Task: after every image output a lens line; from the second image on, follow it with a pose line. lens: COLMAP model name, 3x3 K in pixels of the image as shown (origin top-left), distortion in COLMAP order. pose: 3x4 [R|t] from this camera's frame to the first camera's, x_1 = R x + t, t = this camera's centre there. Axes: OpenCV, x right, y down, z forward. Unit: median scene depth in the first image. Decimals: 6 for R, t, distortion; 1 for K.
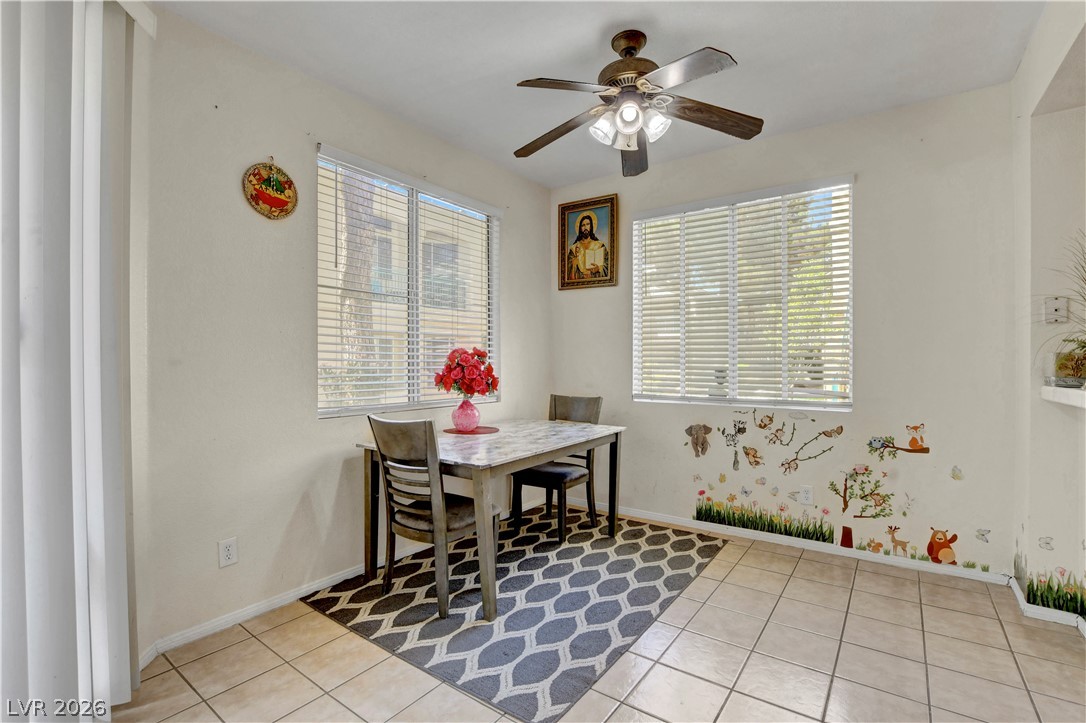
lens RADIAL K [[495.9, 0, 539.9], [0, 495.9, 367.1], [0, 0, 1]] dist [-0.028002, 0.001153]
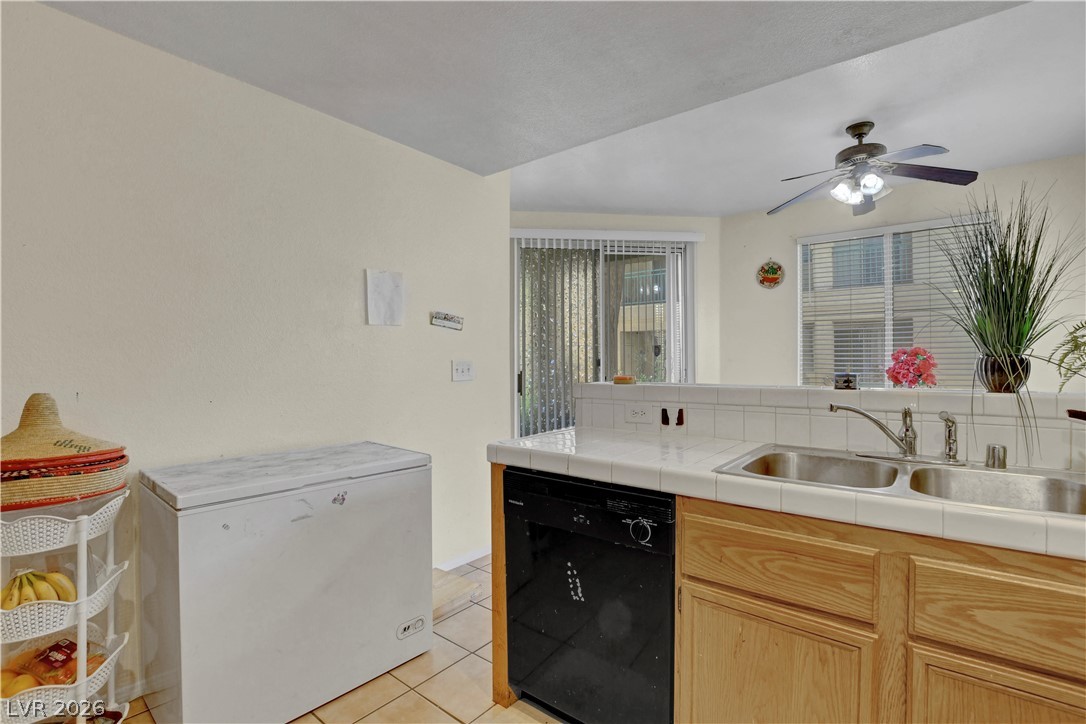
lens RADIAL K [[503.5, 0, 543.0], [0, 503.5, 362.0], [0, 0, 1]] dist [-0.032801, -0.000003]
pose [[-0.048205, 0.000779, -0.998837, 1.245010], [-0.007120, 0.999974, 0.001123, 0.000448], [0.998812, 0.007166, -0.048198, 0.140466]]
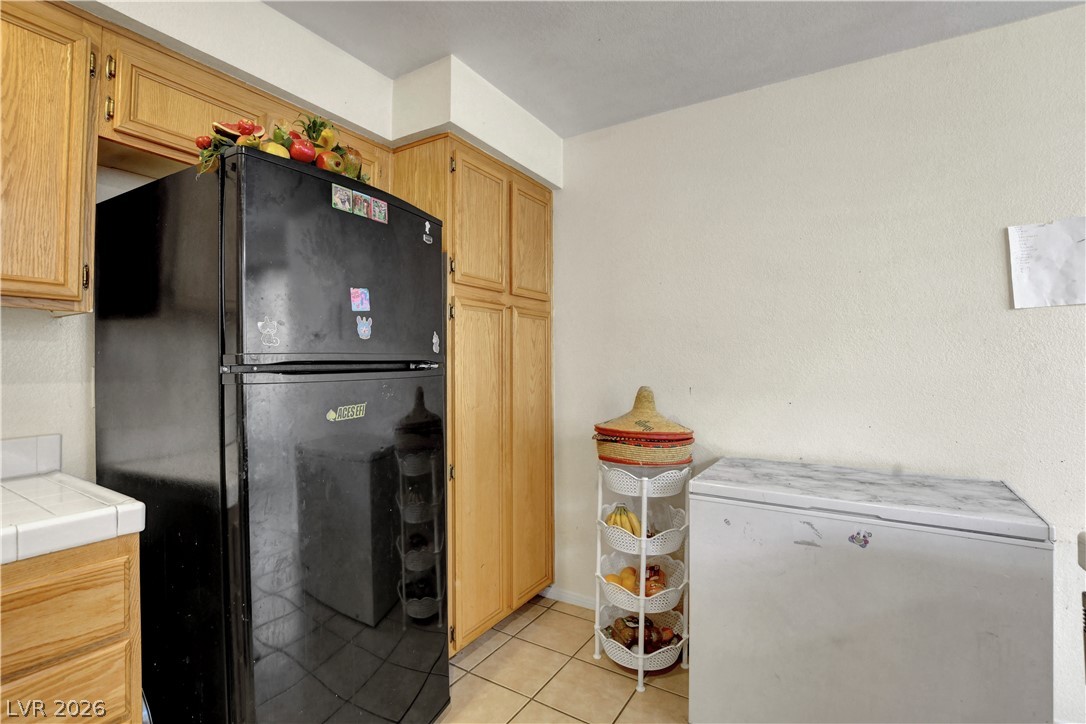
lens RADIAL K [[493.2, 0, 543.0], [0, 493.2, 362.0], [0, 0, 1]] dist [-0.040559, 0.009175]
pose [[-0.997367, 0.002410, -0.072485, 0.992469], [0.001883, 0.999971, 0.007345, -0.004439], [0.072501, 0.007189, -0.997342, 0.300558]]
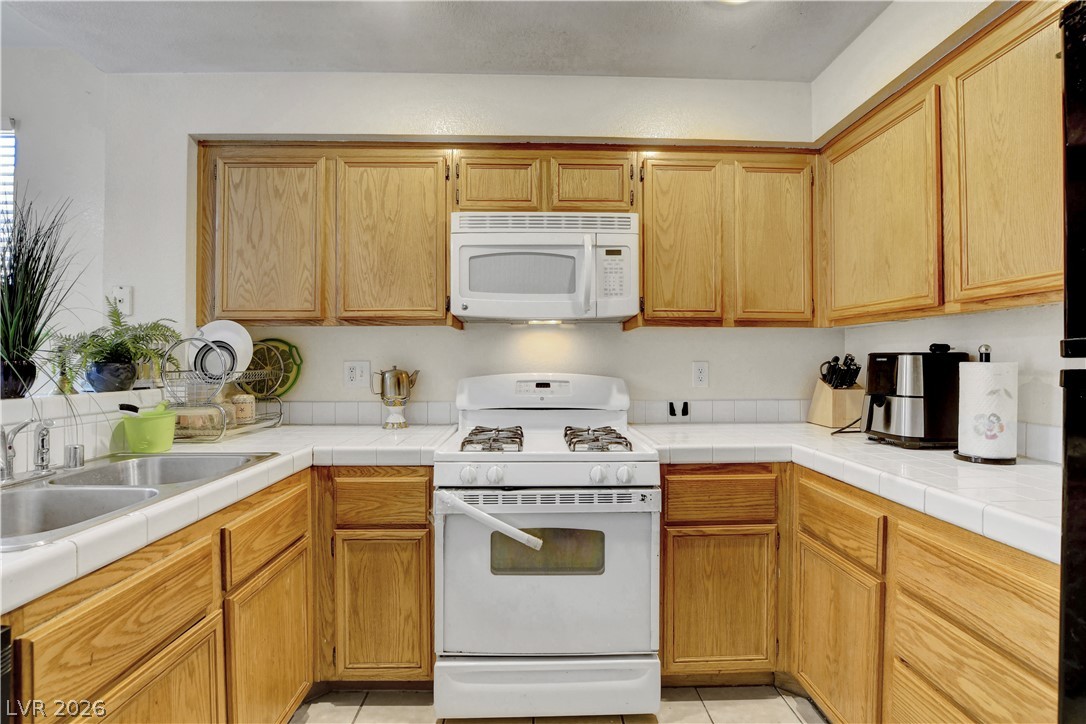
lens RADIAL K [[493.2, 0, 543.0], [0, 493.2, 362.0], [0, 0, 1]] dist [-0.040559, 0.009175]
pose [[0.791465, -0.002729, 0.611208, 0.855859], [0.008629, 0.999940, -0.006709, 0.001300], [-0.611153, 0.010584, 0.791441, -0.101218]]
